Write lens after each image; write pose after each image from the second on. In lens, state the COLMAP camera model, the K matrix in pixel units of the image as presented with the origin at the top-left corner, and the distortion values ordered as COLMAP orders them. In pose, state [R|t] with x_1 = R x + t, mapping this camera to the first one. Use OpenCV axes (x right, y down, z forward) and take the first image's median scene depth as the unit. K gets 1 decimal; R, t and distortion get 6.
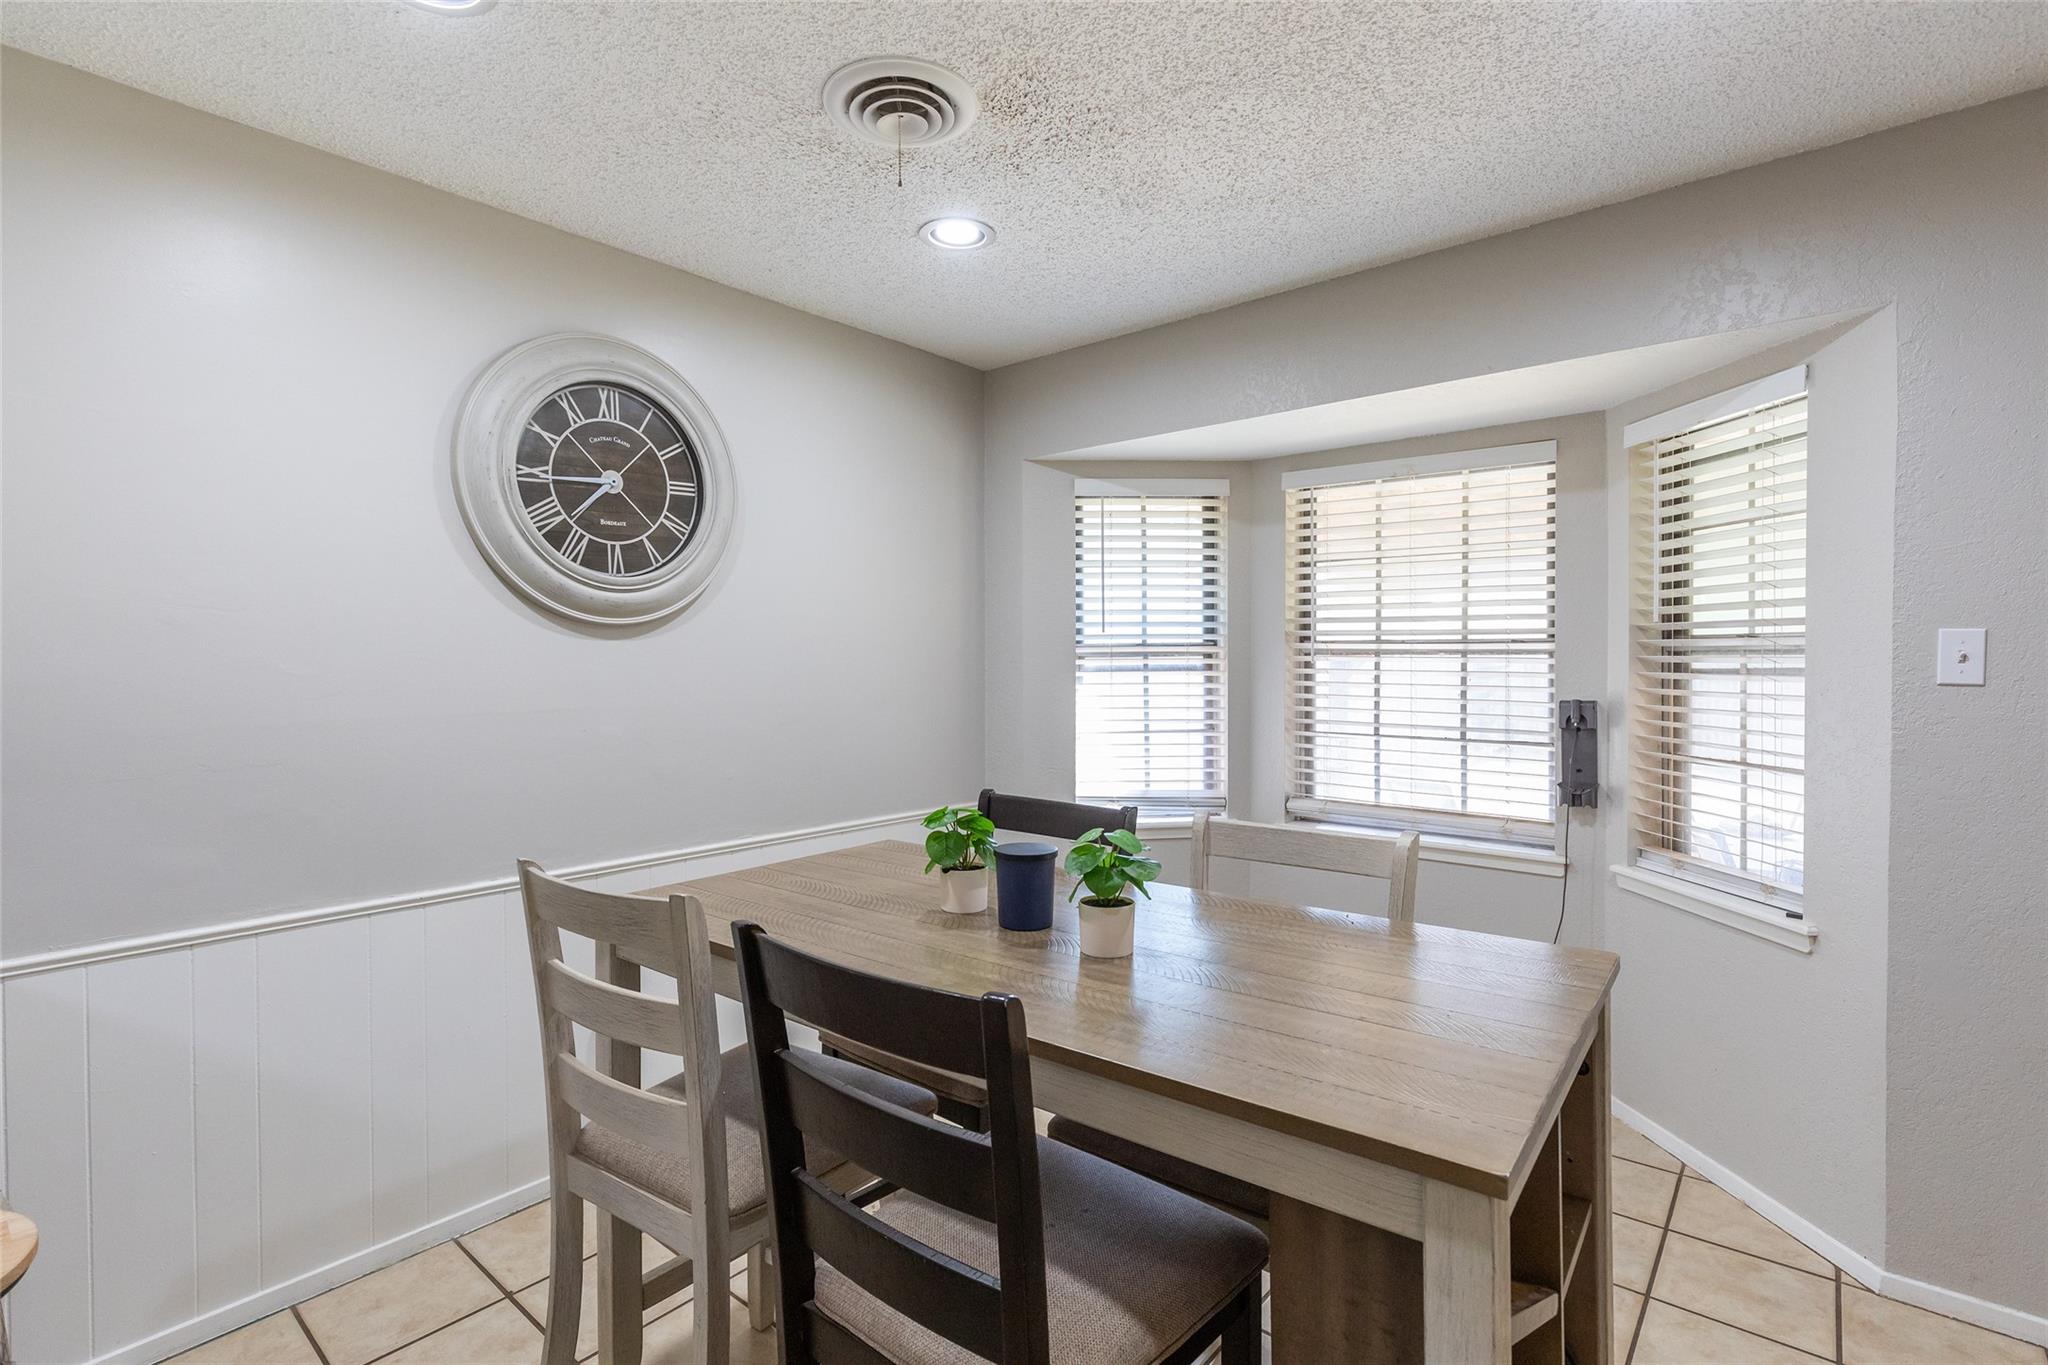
lens RADIAL K [[974.4, 0, 1018.2], [0, 974.4, 677.5], [0, 0, 1]] dist [-0.010304, 0.000153]
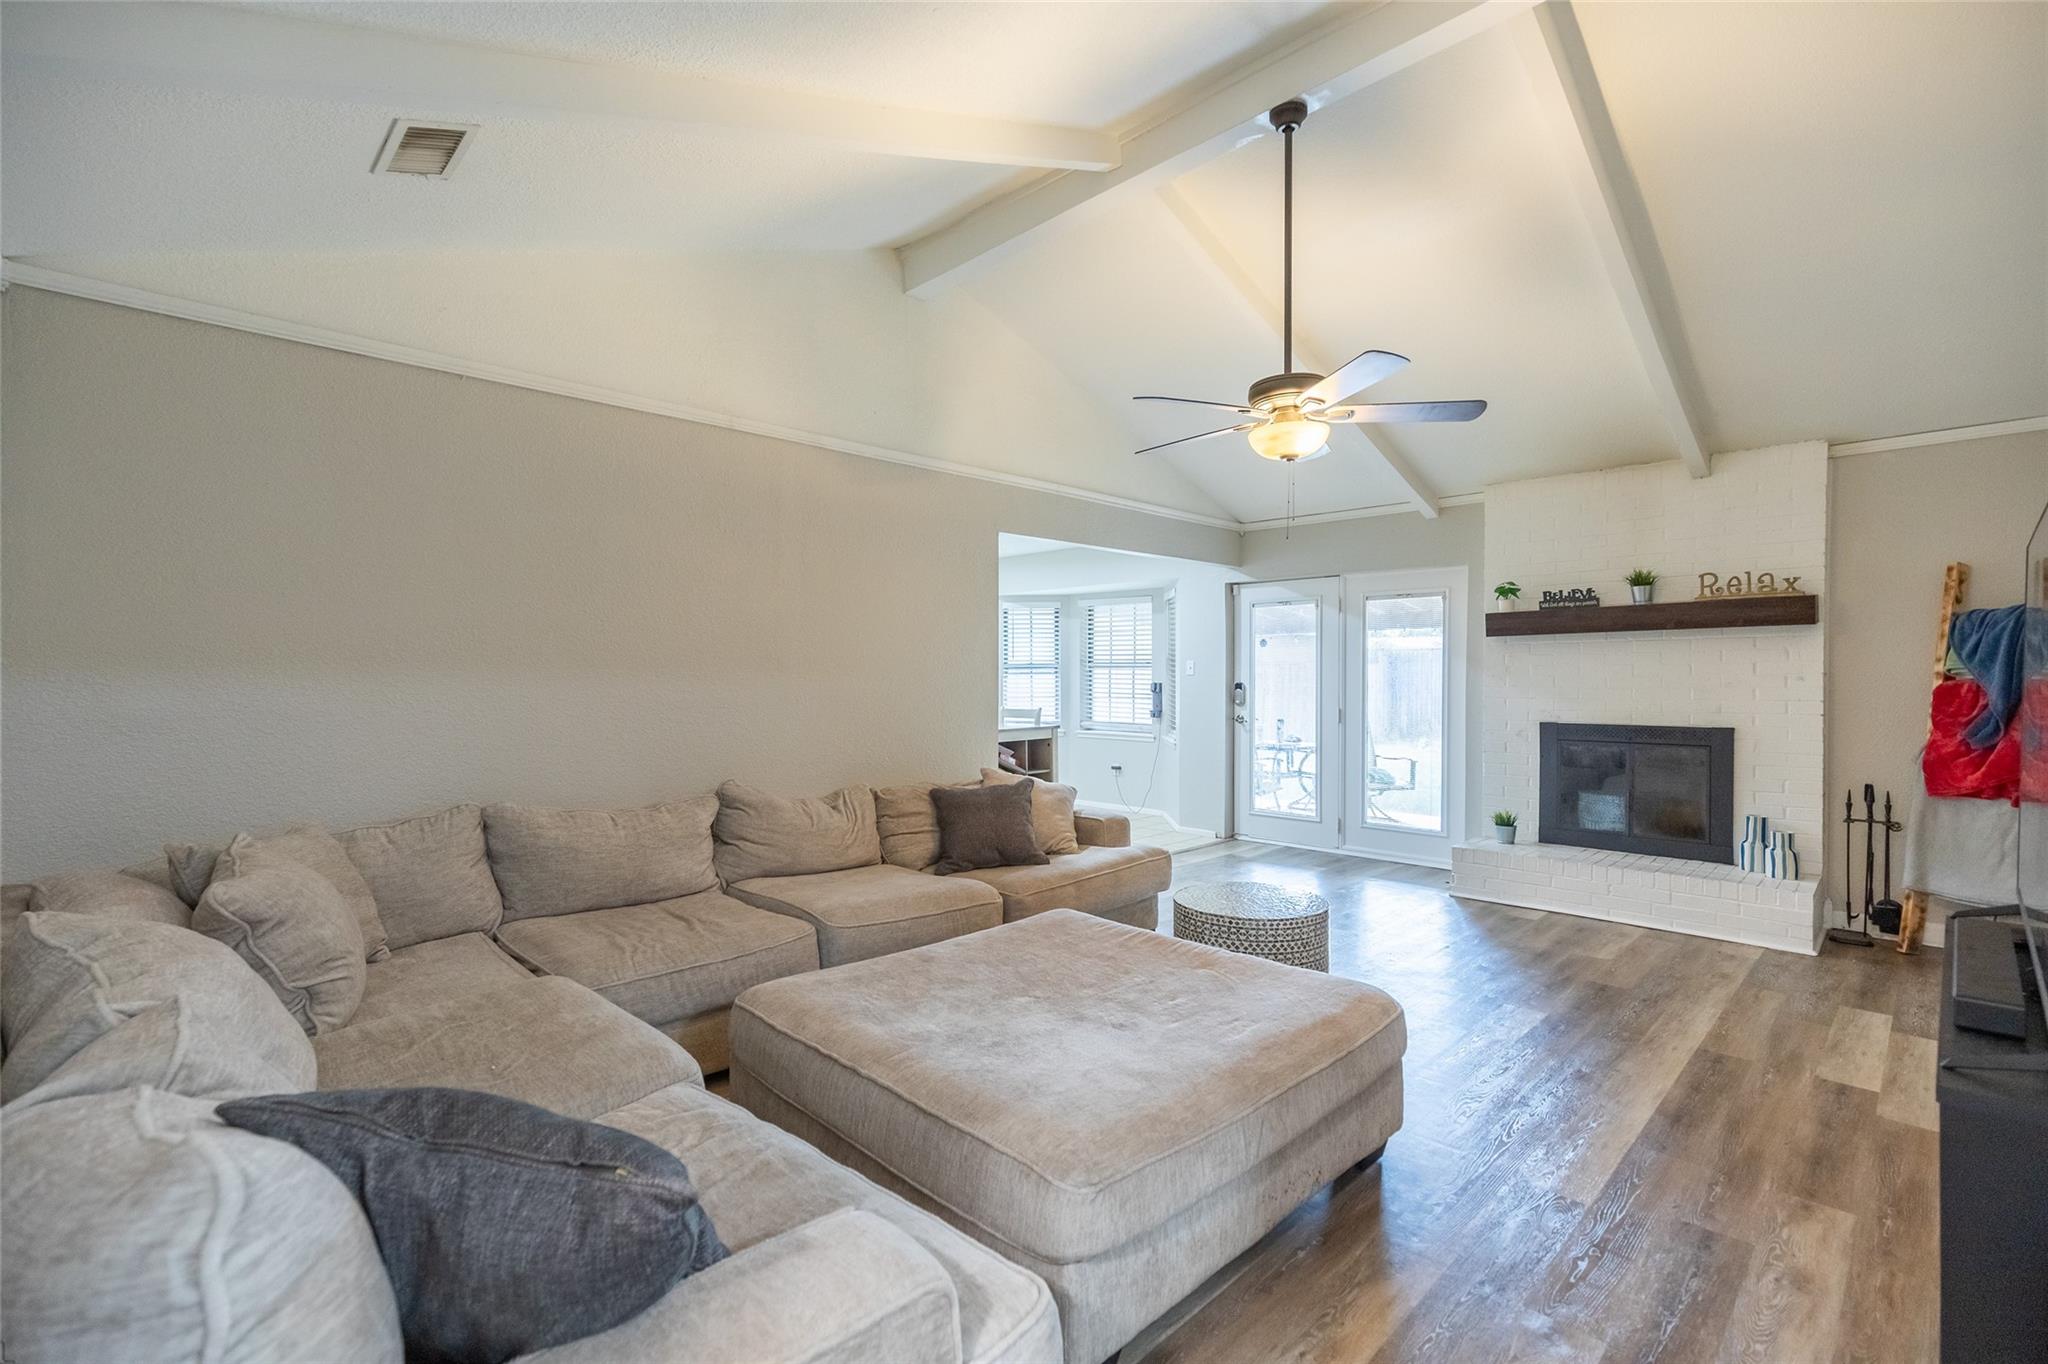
lens RADIAL K [[911.8, 0, 1024.0], [0, 911.8, 682.0], [0, 0, 1]] dist [0.004053, -0.000344]
pose [[0.996248, 0.000668, -0.086539, 0.356835], [-0.001259, 0.999976, -0.006776, 0.036387], [0.086533, 0.006859, 0.996225, -1.650082]]
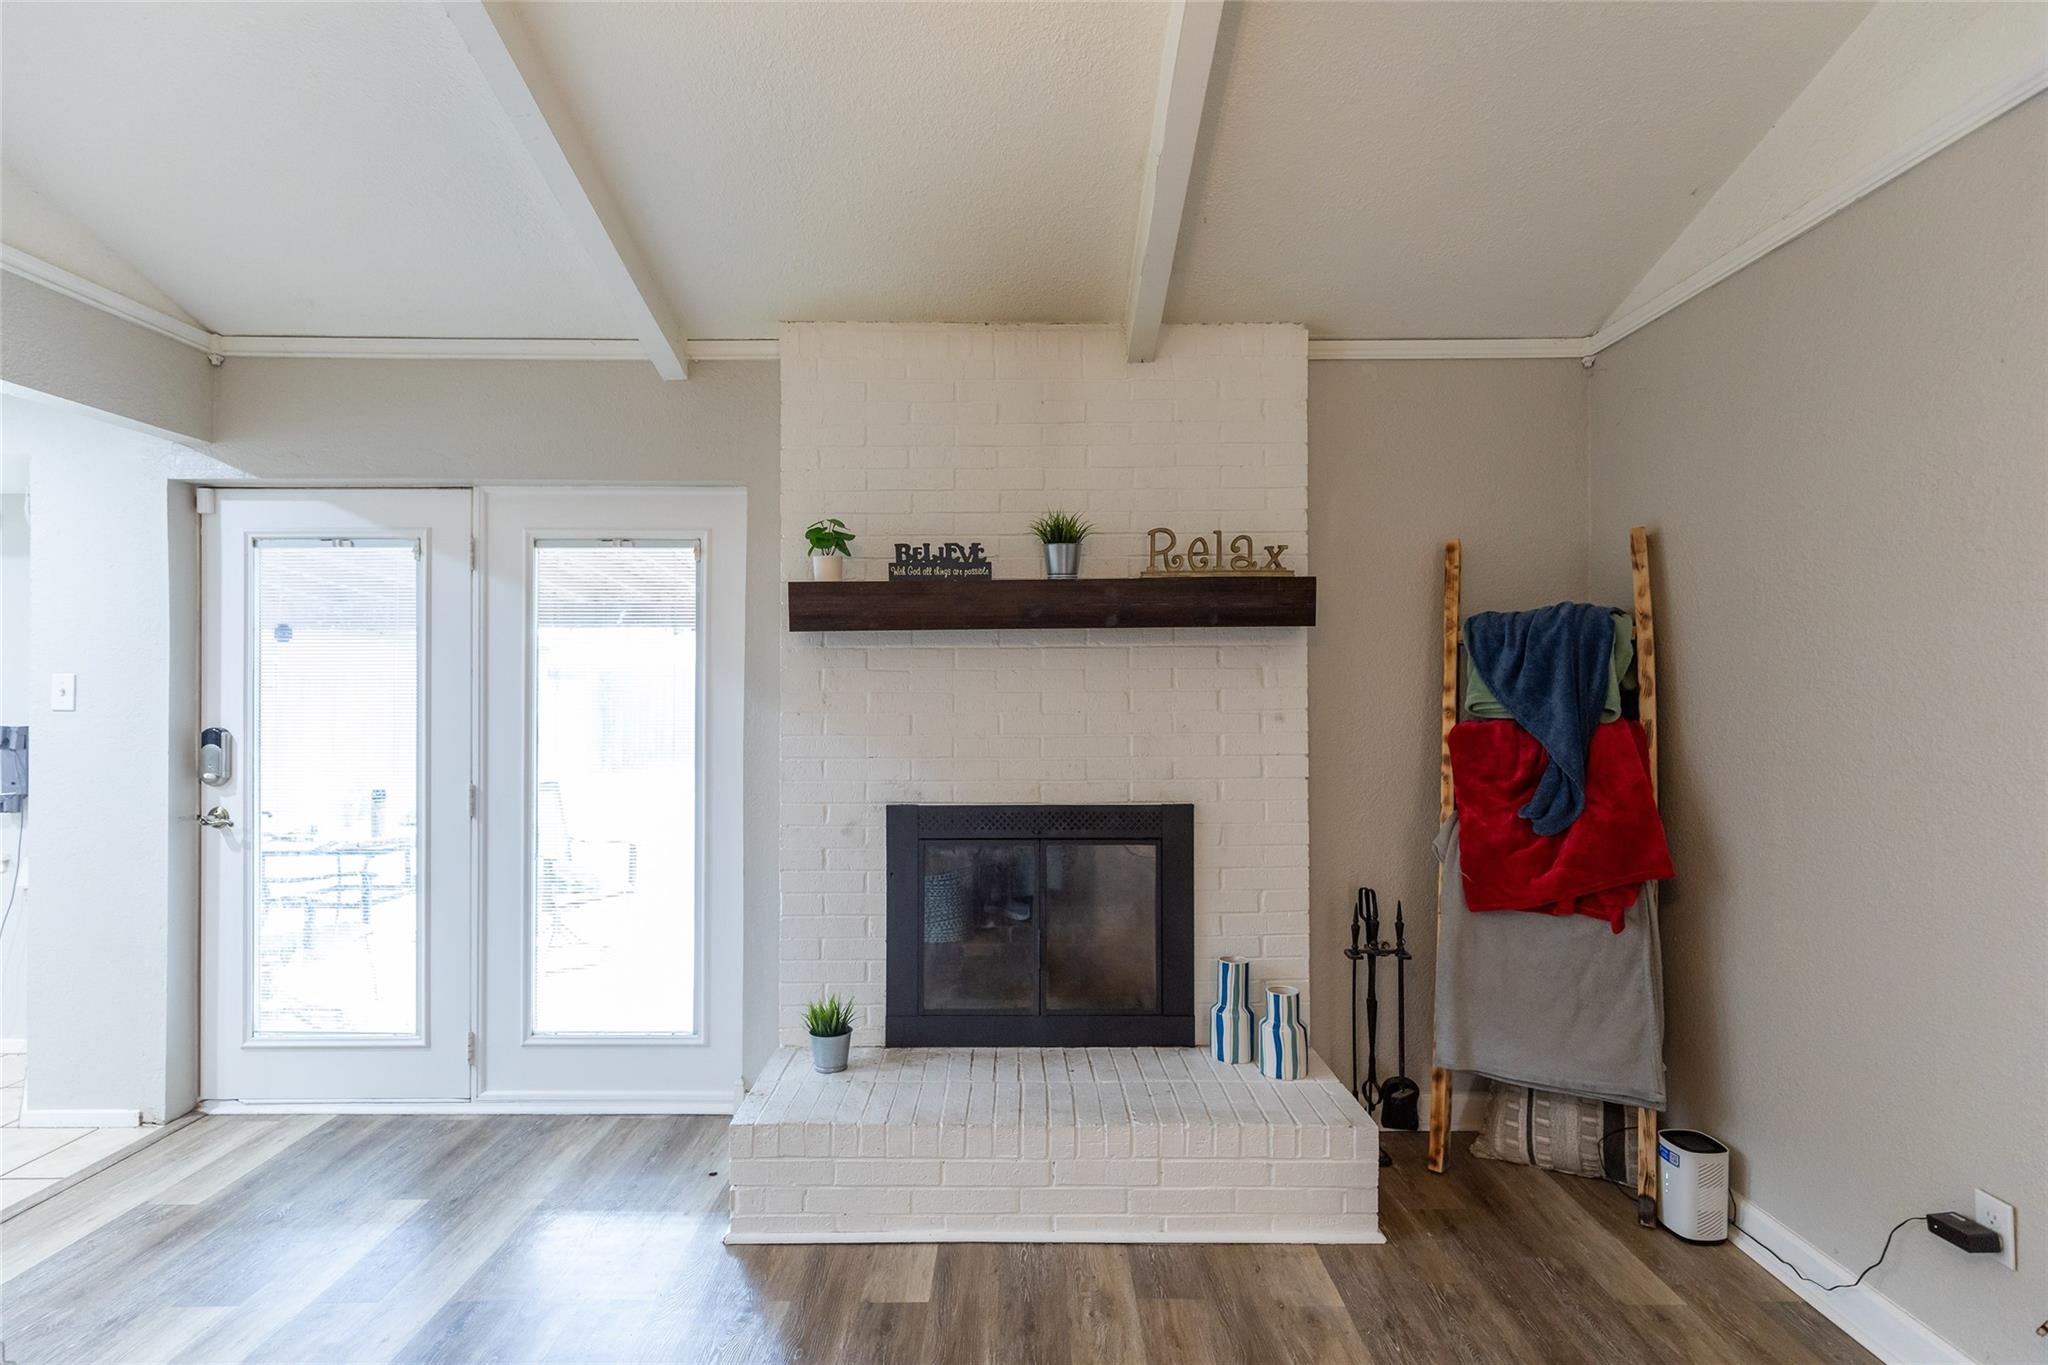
lens RADIAL K [[974.4, 0, 1018.2], [0, 974.4, 677.5], [0, 0, 1]] dist [-0.010304, 0.000153]
pose [[0.762481, 0.005895, 0.646983, 0.660054], [0.009649, 0.999744, -0.020481, 0.000301], [-0.646938, 0.021859, 0.762229, -0.686501]]
